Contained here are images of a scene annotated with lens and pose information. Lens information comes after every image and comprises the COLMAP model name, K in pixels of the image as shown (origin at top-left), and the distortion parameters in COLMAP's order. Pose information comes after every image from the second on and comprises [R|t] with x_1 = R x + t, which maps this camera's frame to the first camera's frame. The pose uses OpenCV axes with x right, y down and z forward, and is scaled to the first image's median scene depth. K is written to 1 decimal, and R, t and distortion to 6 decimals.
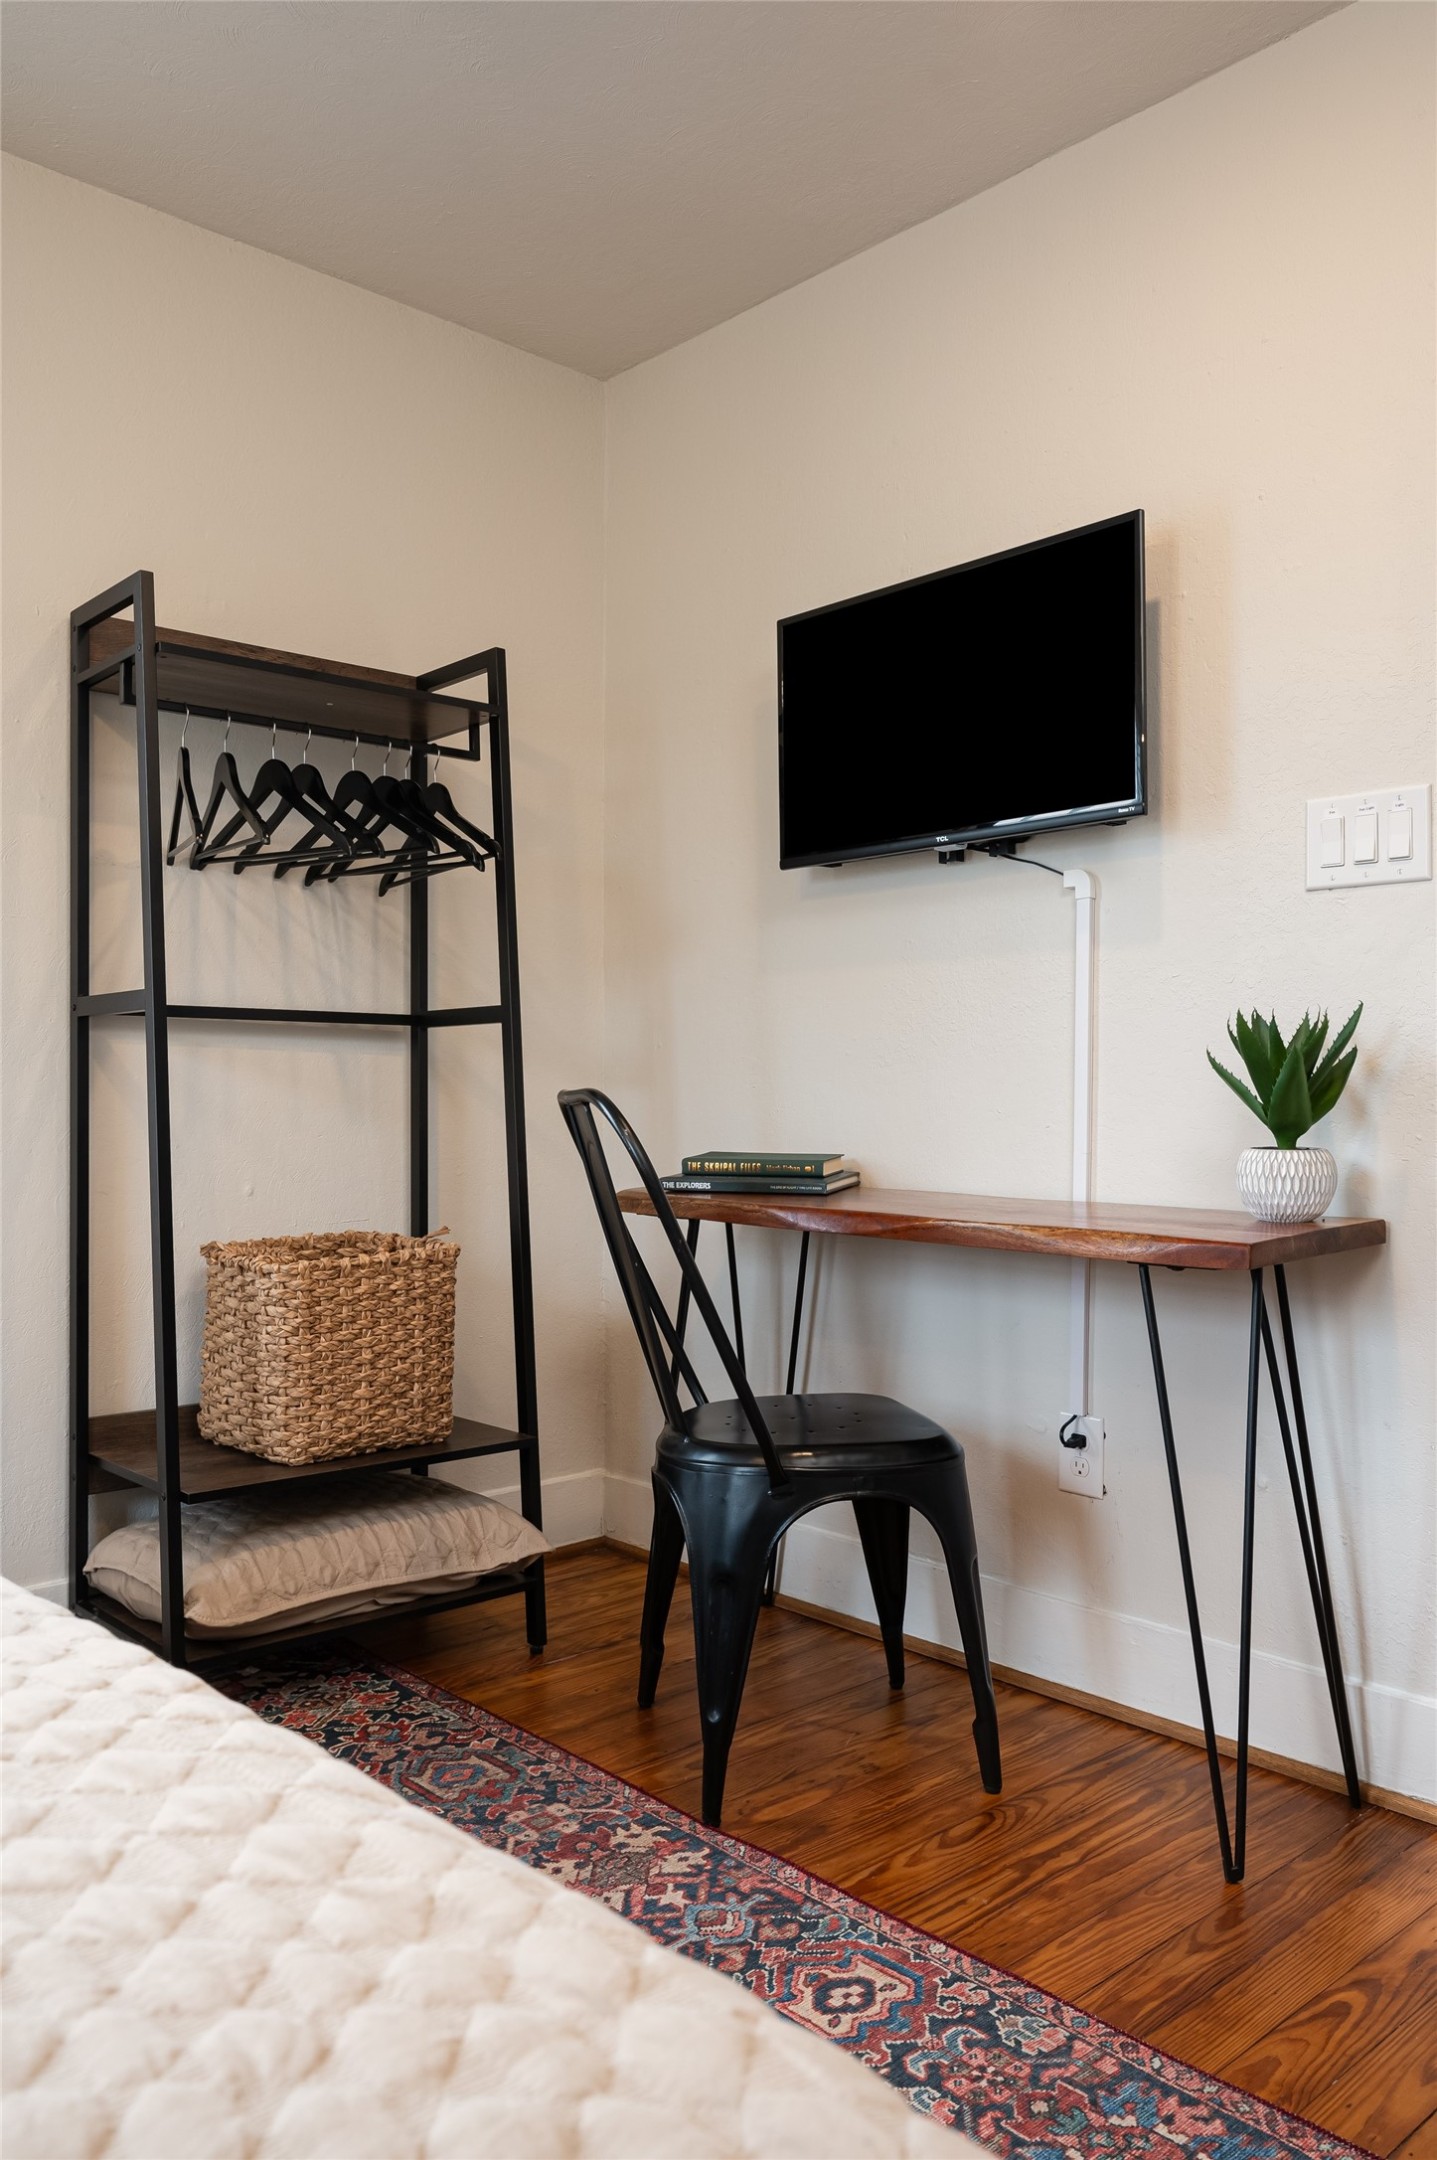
lens RADIAL K [[1660.8, 0, 721.3], [0, 1660.8, 1088.3], [0, 0, 1]] dist [0.000948, 0.000700]
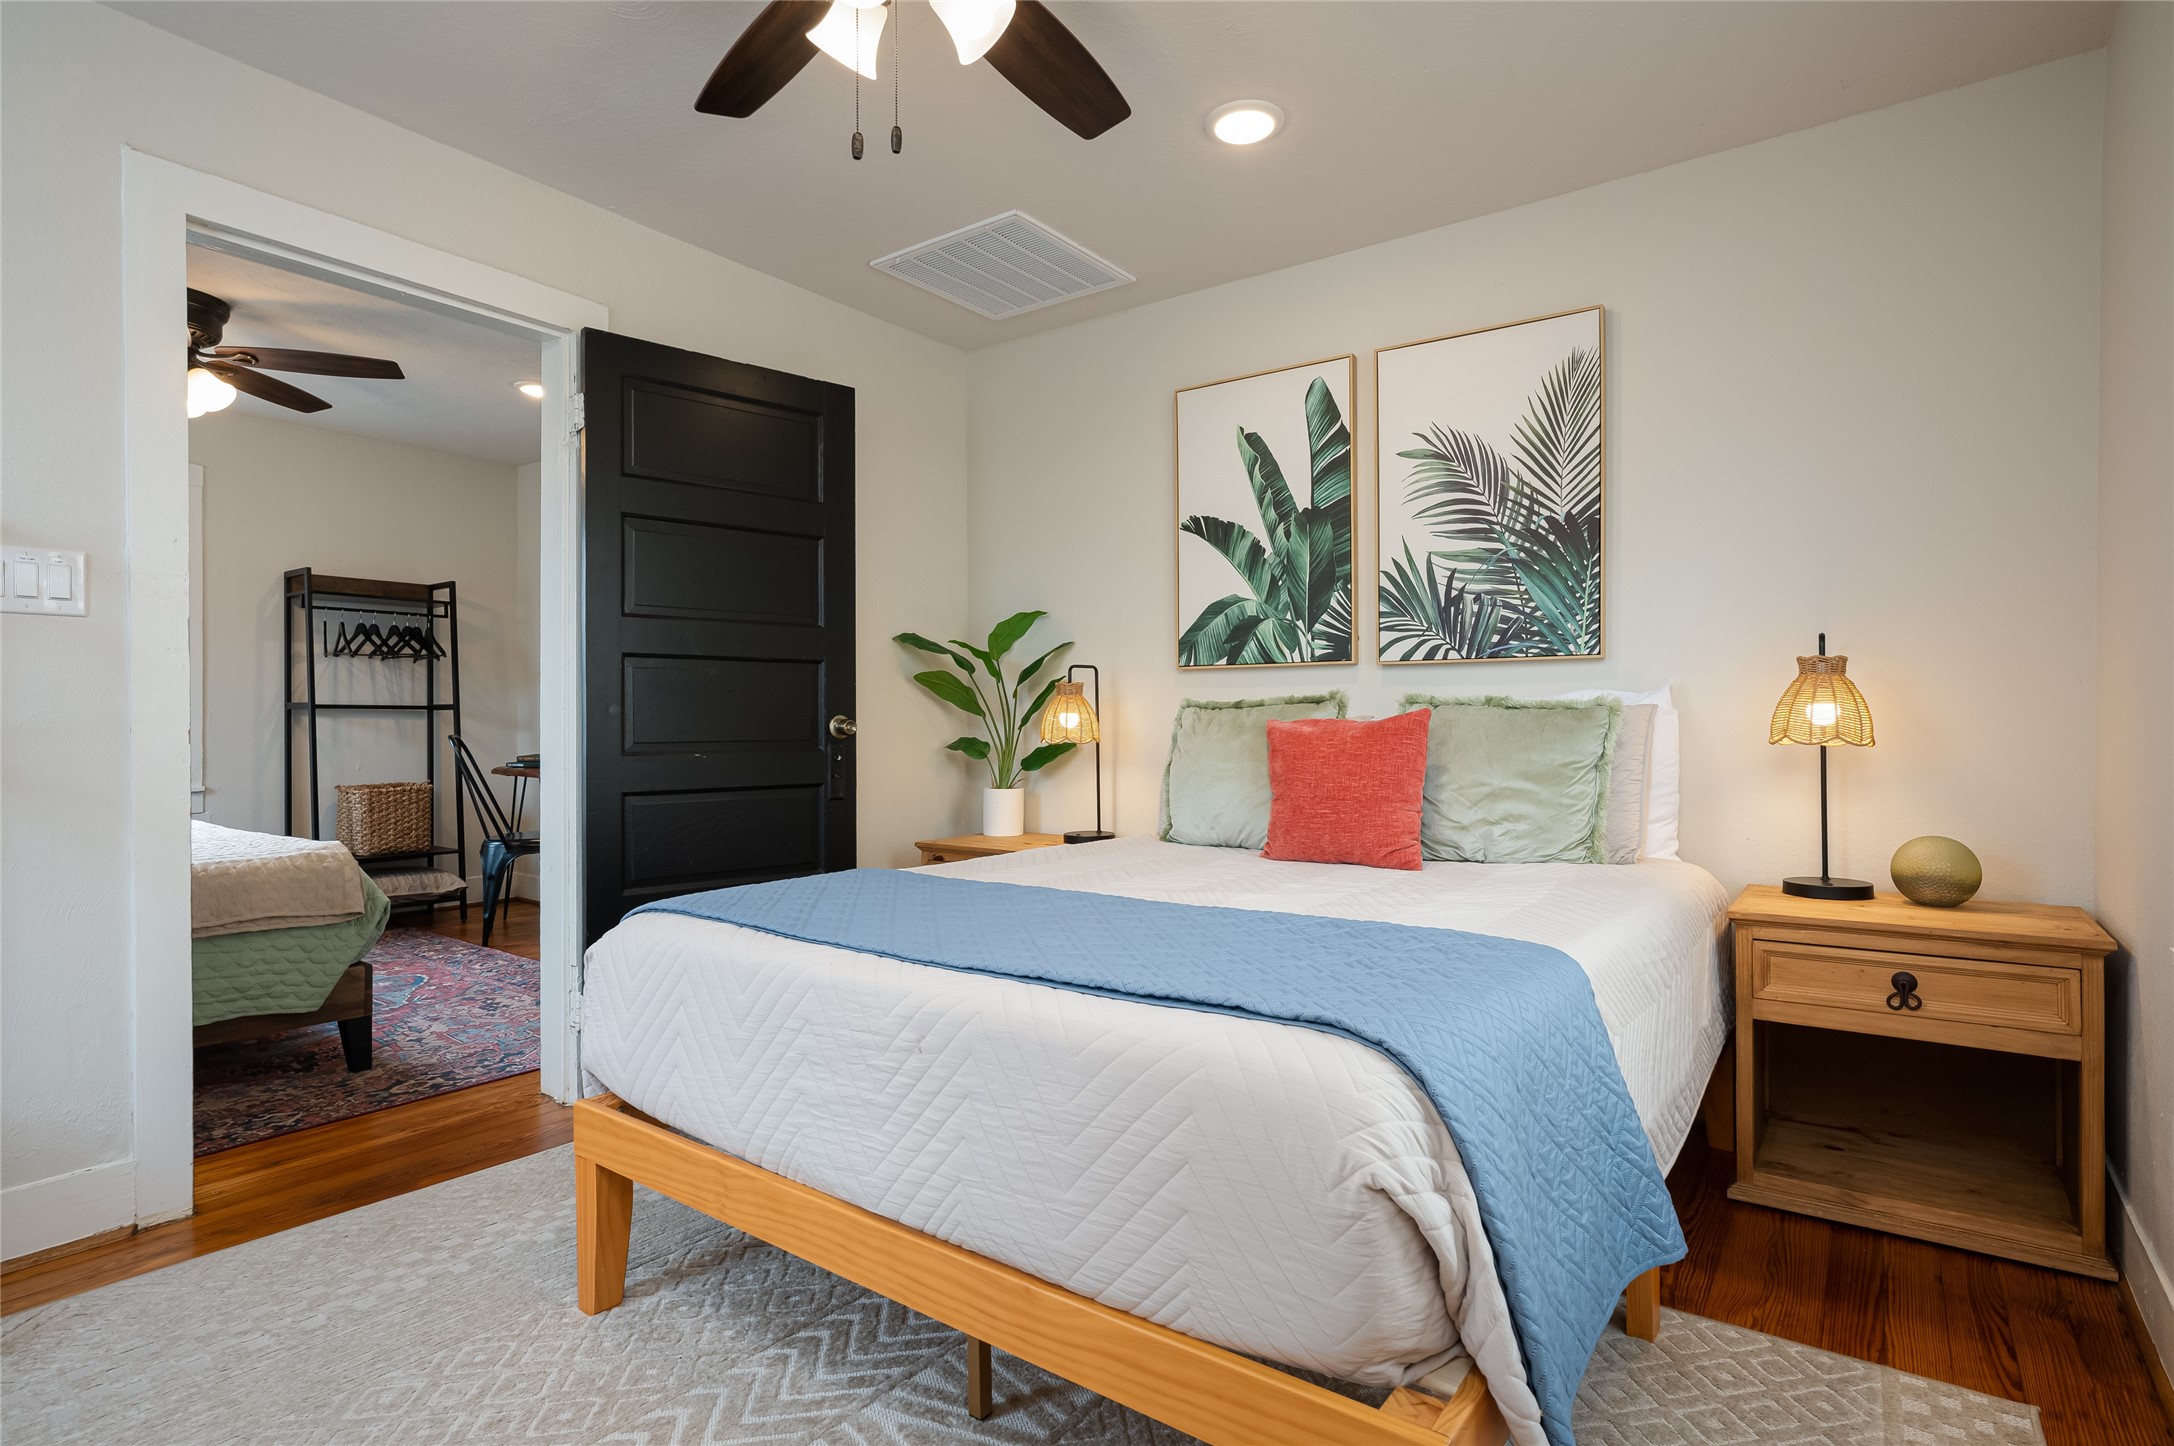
lens RADIAL K [[1087.1, 0, 1087.9], [0, 1087.1, 722.3], [0, 0, 1]] dist [0.001583, 0.000110]
pose [[0.976781, -0.001636, 0.214234, 0.567762], [-0.000108, 0.999967, 0.008128, -0.034748], [-0.214240, -0.007962, 0.976749, -1.151820]]
